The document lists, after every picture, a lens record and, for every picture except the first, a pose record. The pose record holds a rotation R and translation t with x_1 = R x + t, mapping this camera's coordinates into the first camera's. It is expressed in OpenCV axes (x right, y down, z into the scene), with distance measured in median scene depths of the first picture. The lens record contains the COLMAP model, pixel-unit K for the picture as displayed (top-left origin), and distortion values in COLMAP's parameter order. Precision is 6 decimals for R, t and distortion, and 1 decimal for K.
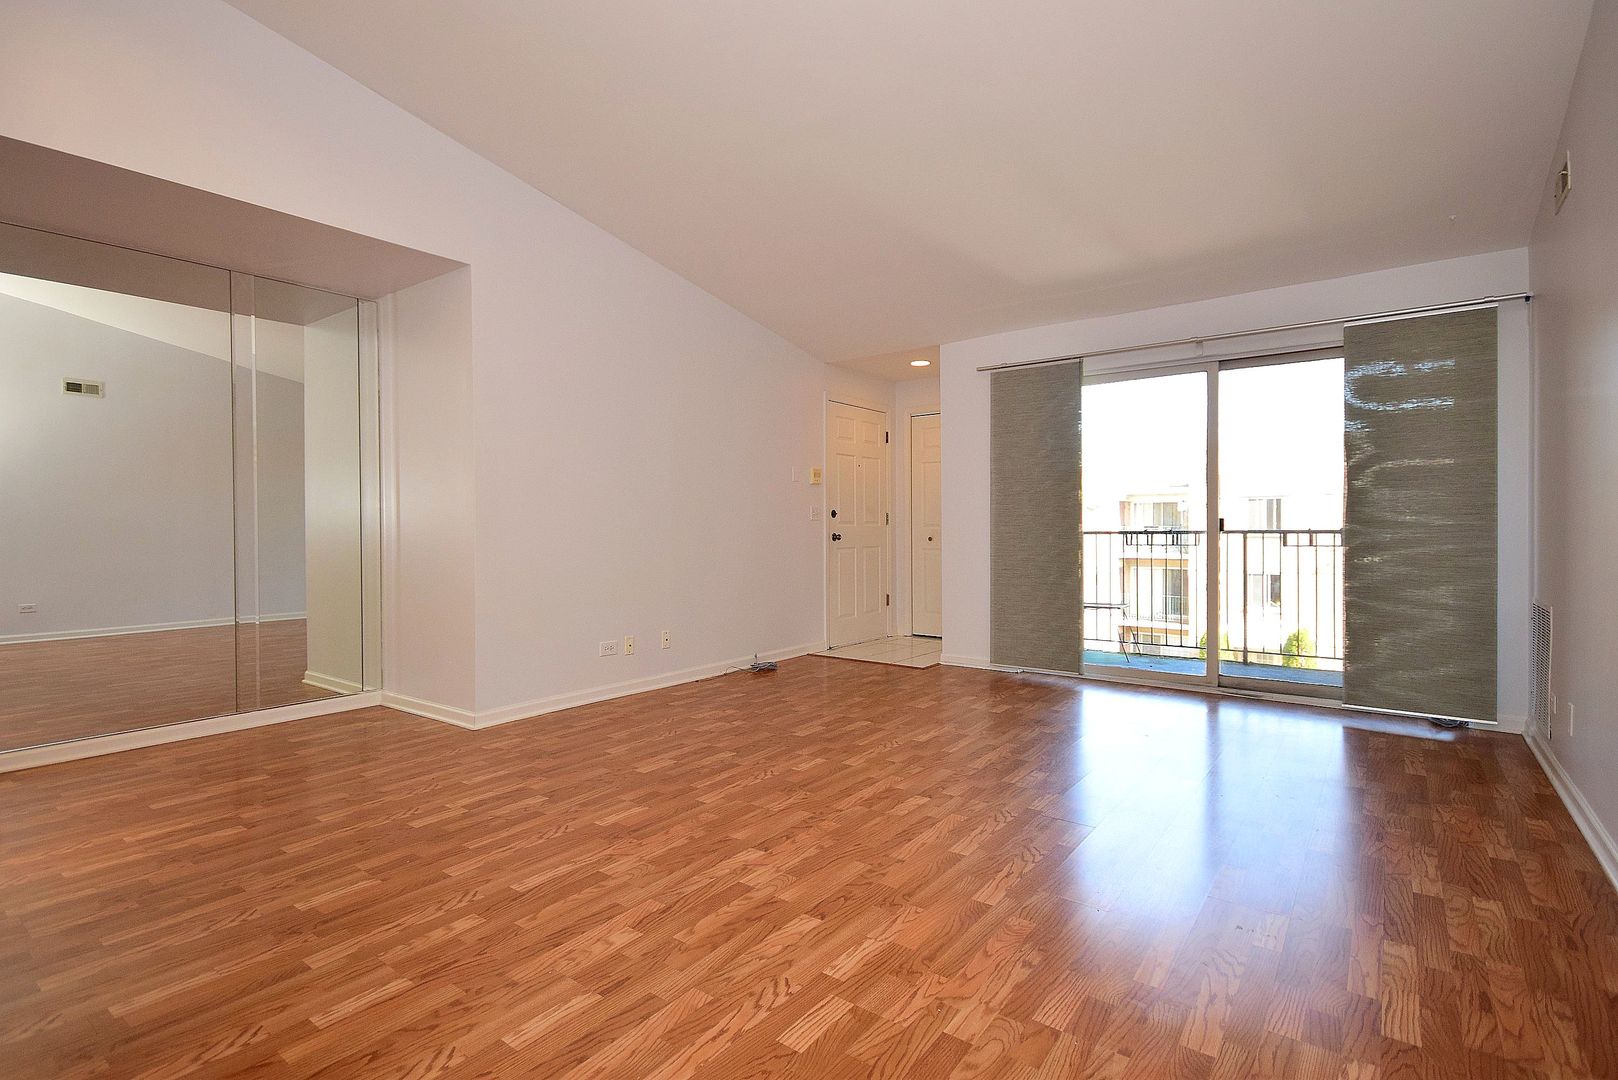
lens RADIAL K [[774.0, 0, 793.4], [0, 774.0, 532.1], [0, 0, 1]] dist [0.008710, -0.000607]
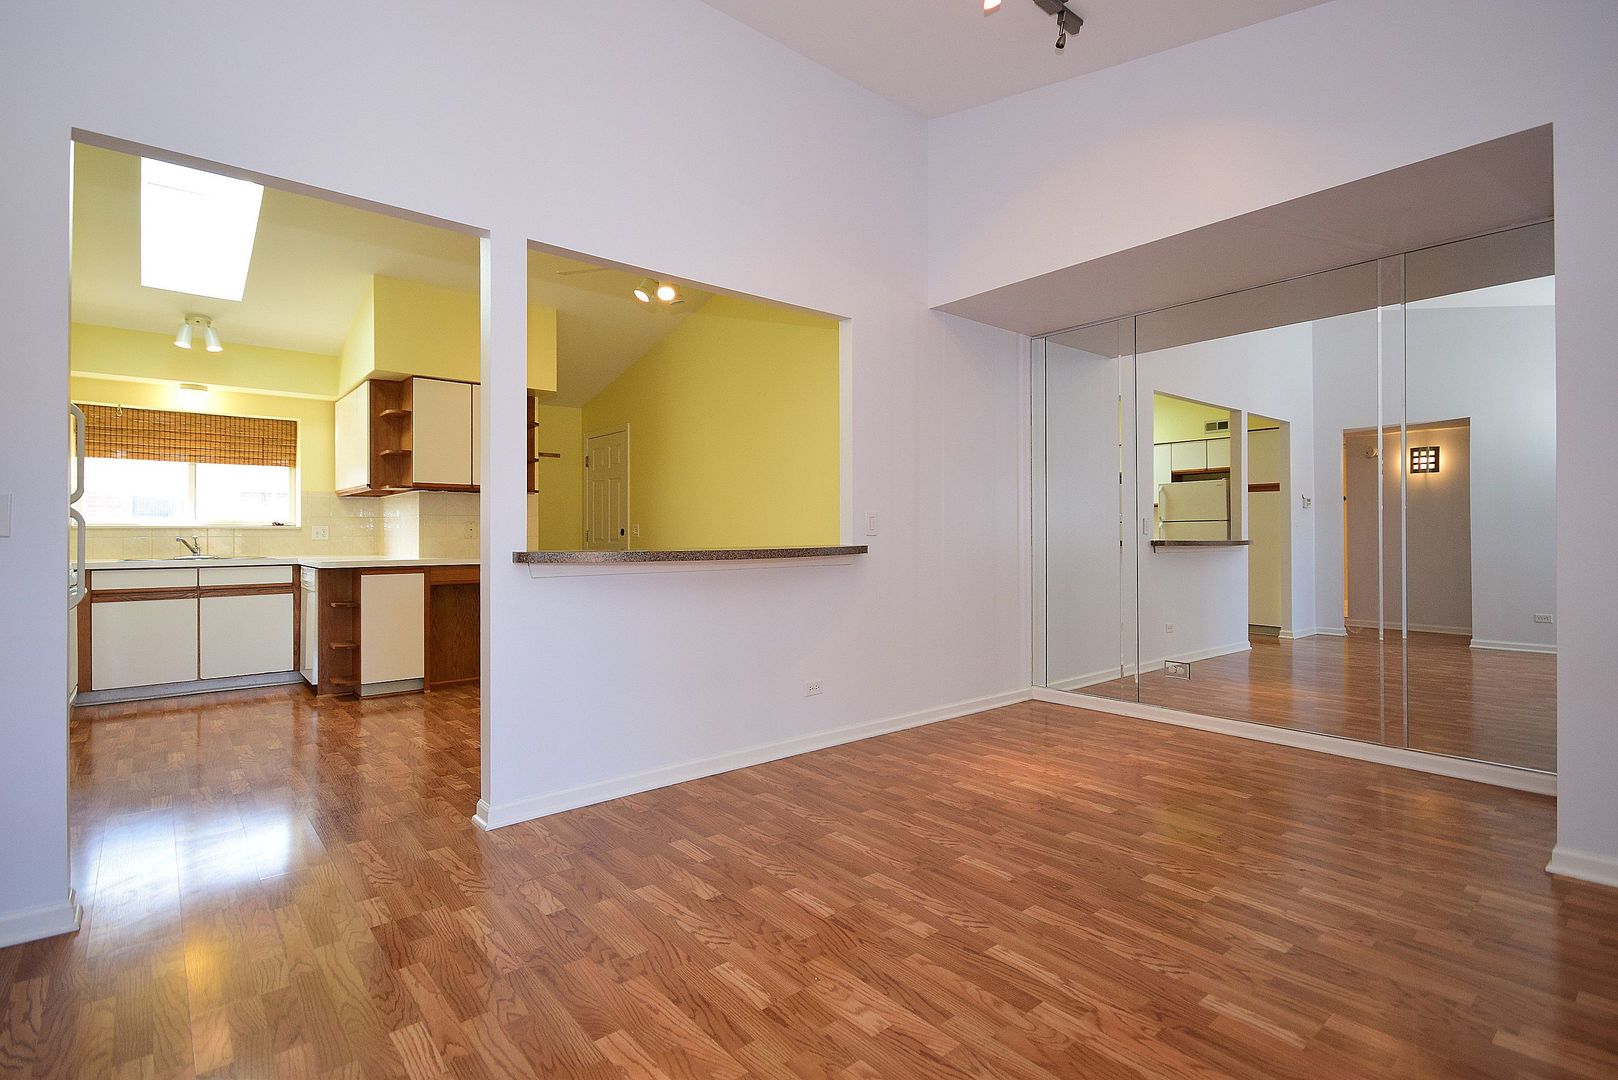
lens RADIAL K [[776.1, 0, 808.1], [0, 776.1, 531.9], [0, 0, 1]] dist [0.009677, -0.000729]
pose [[-0.210345, 0.002745, -0.977623, 0.348511], [-0.007896, 0.999959, 0.004507, -0.014787], [0.977595, 0.008668, -0.210315, 0.602562]]
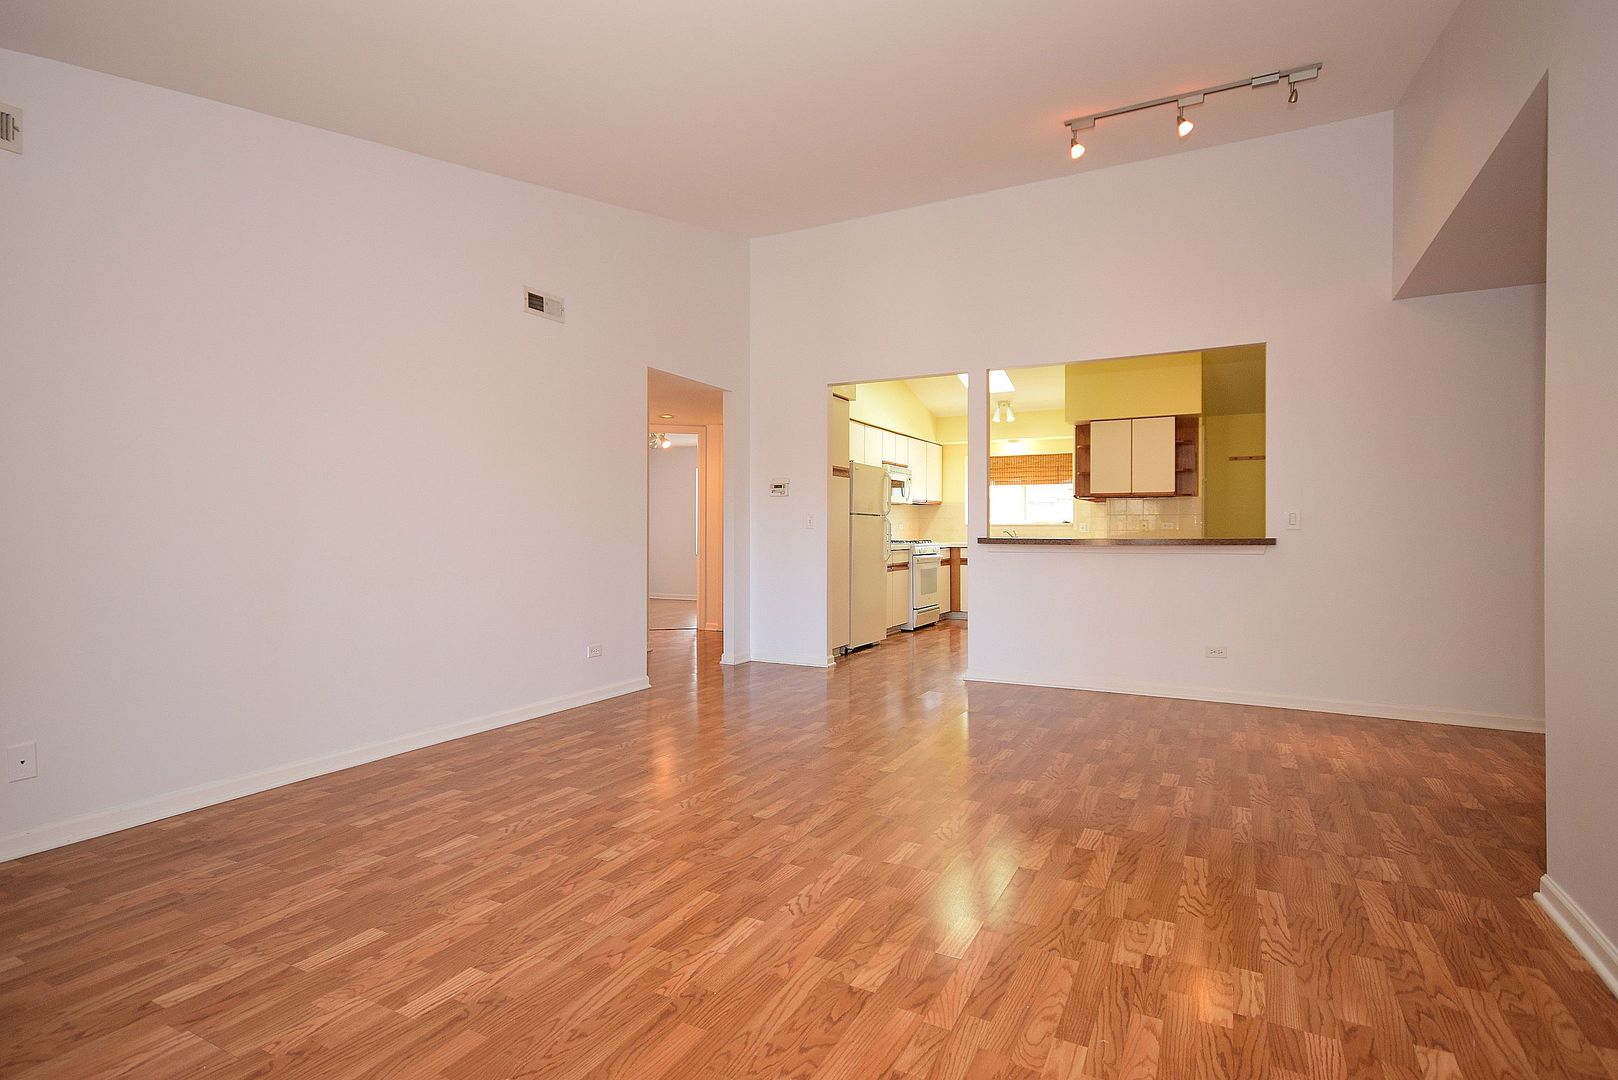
lens RADIAL K [[798.5, 0, 810.1], [0, 798.5, 531.5], [0, 0, 1]] dist [0.015491, -0.016815]
pose [[-0.984235, 0.003935, -0.176819, 0.227743], [0.001549, 0.999906, 0.013632, -0.021803], [0.176856, 0.013143, -0.984149, 1.613408]]
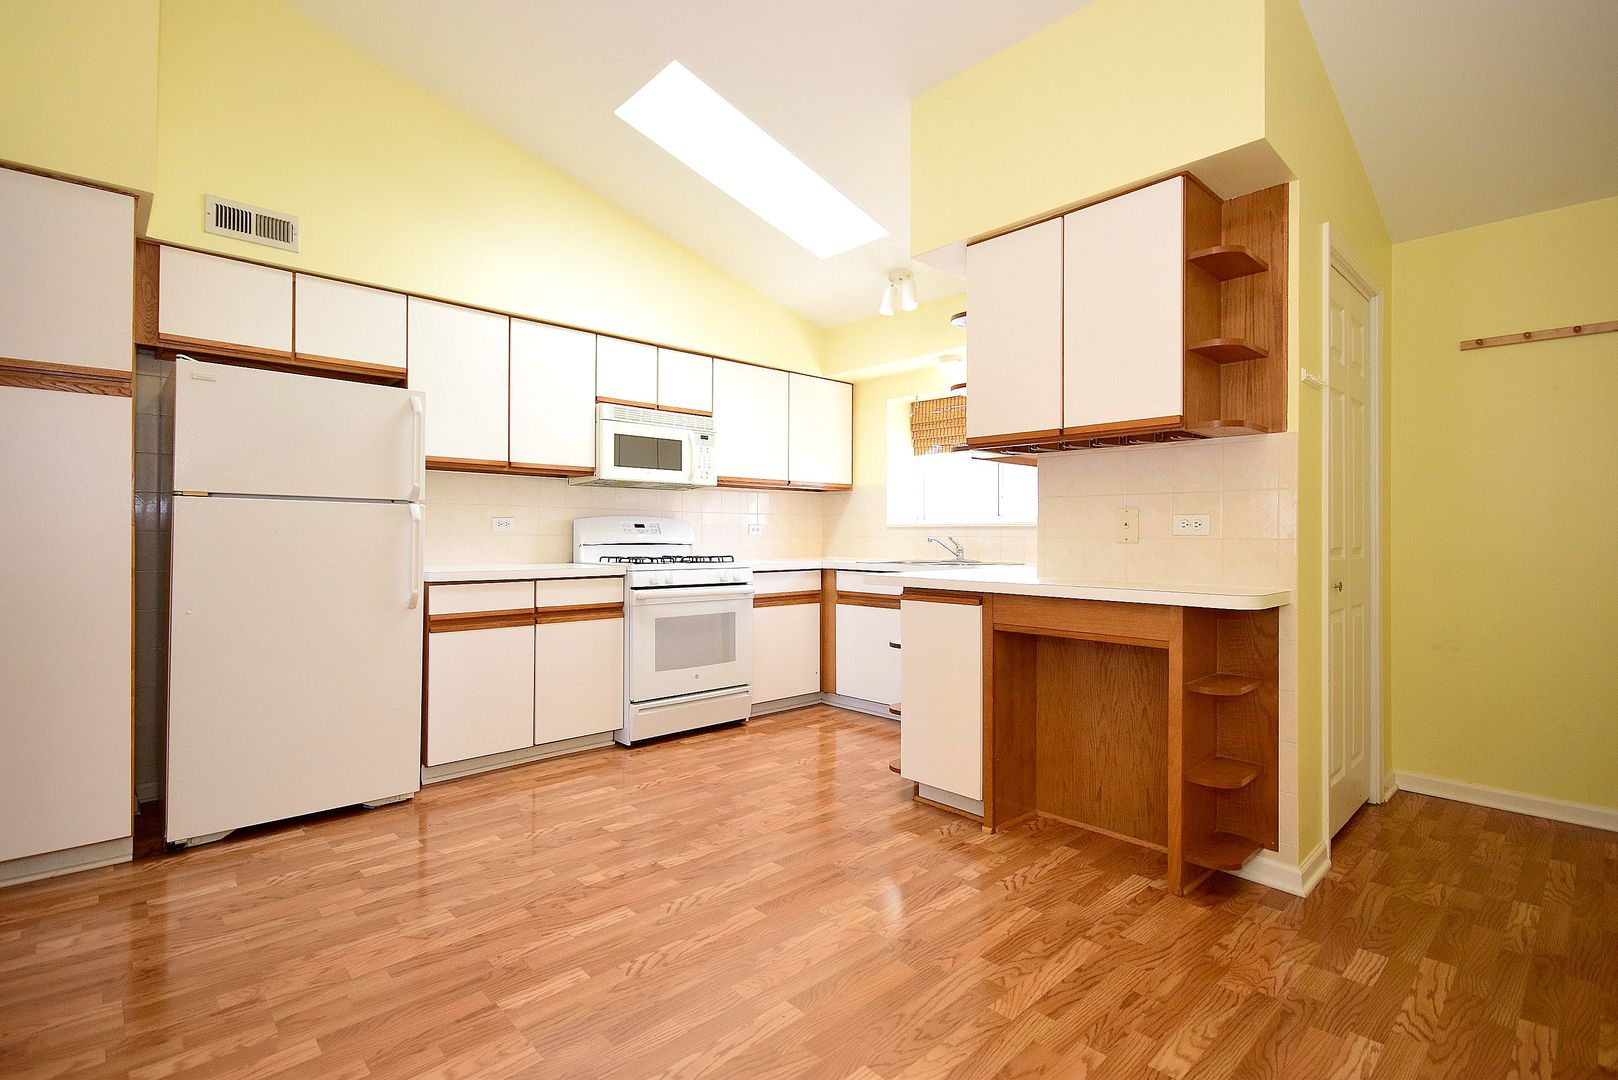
lens RADIAL K [[746.3, 0, 789.3], [0, 746.3, 531.4], [0, 0, 1]] dist [0.015542, -0.011944]
pose [[-0.987590, 0.003155, 0.157024, -0.865507], [0.004019, 0.999978, 0.005184, -0.004260], [-0.157004, 0.005750, -0.987581, 0.358404]]
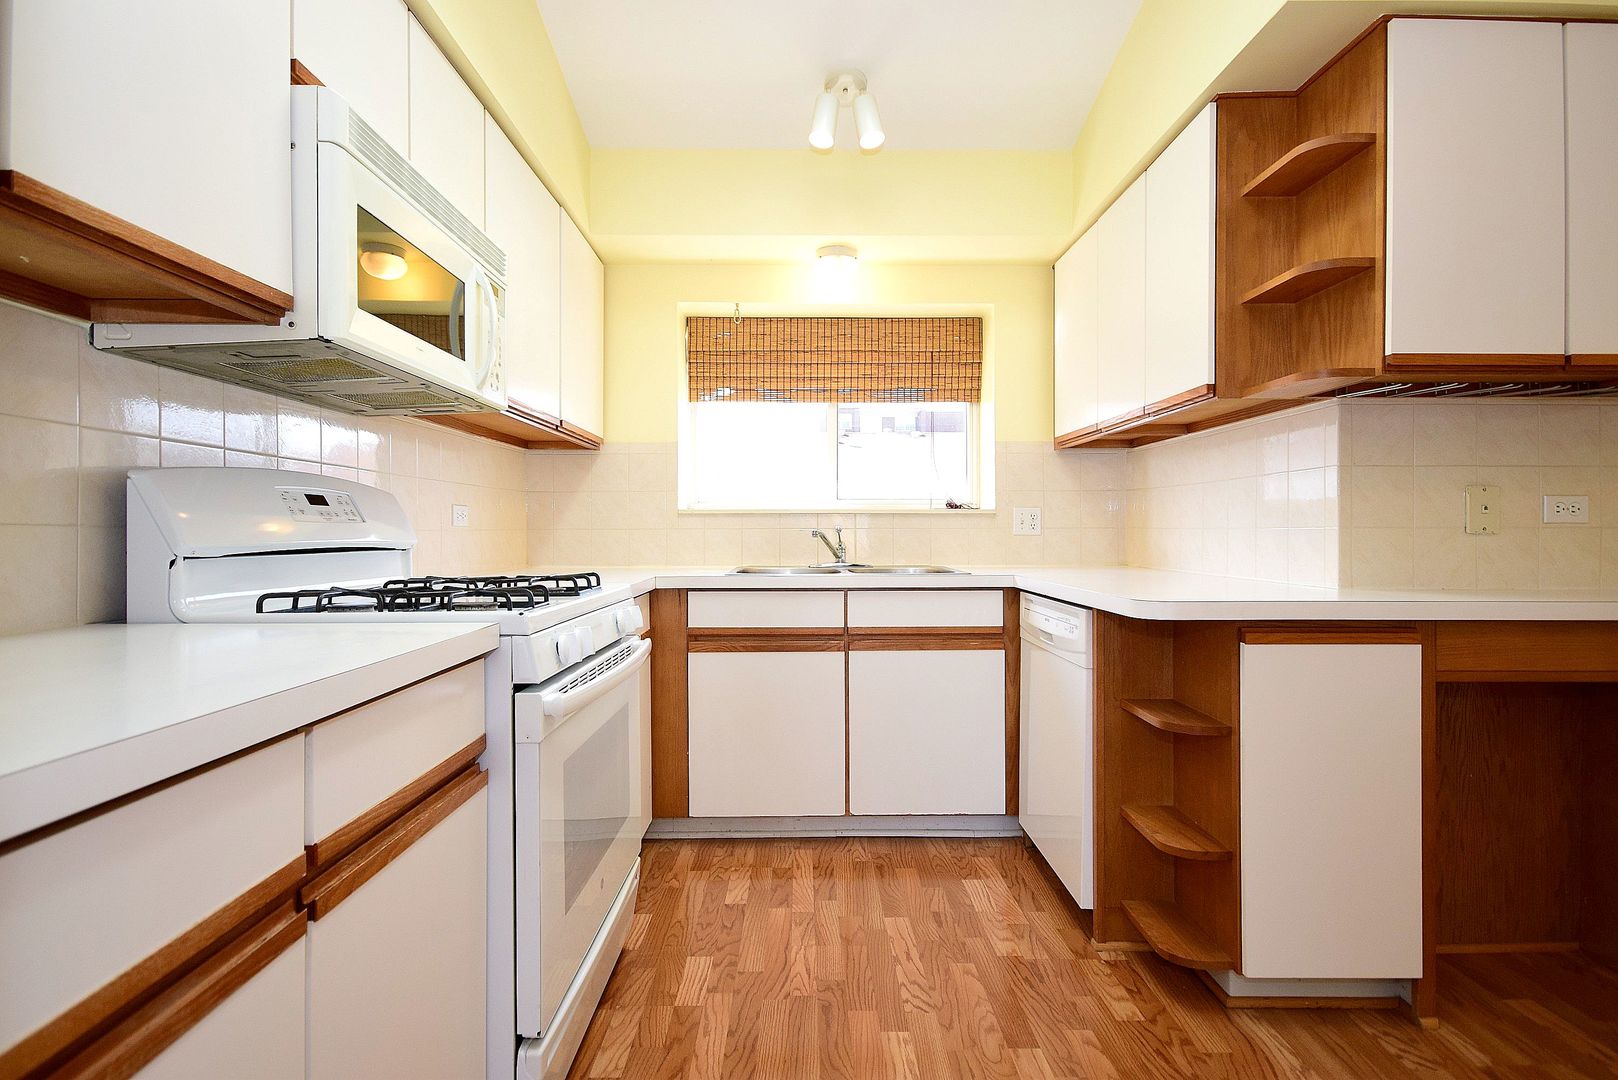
lens RADIAL K [[795.3, 0, 810.3], [0, 795.3, 531.5], [0, 0, 1]] dist [0.002351, 0.000275]
pose [[-0.782900, 0.007256, -0.622106, -0.364200], [-0.001820, 0.999901, 0.013952, 0.003436], [0.622145, 0.012055, -0.782809, -0.274364]]
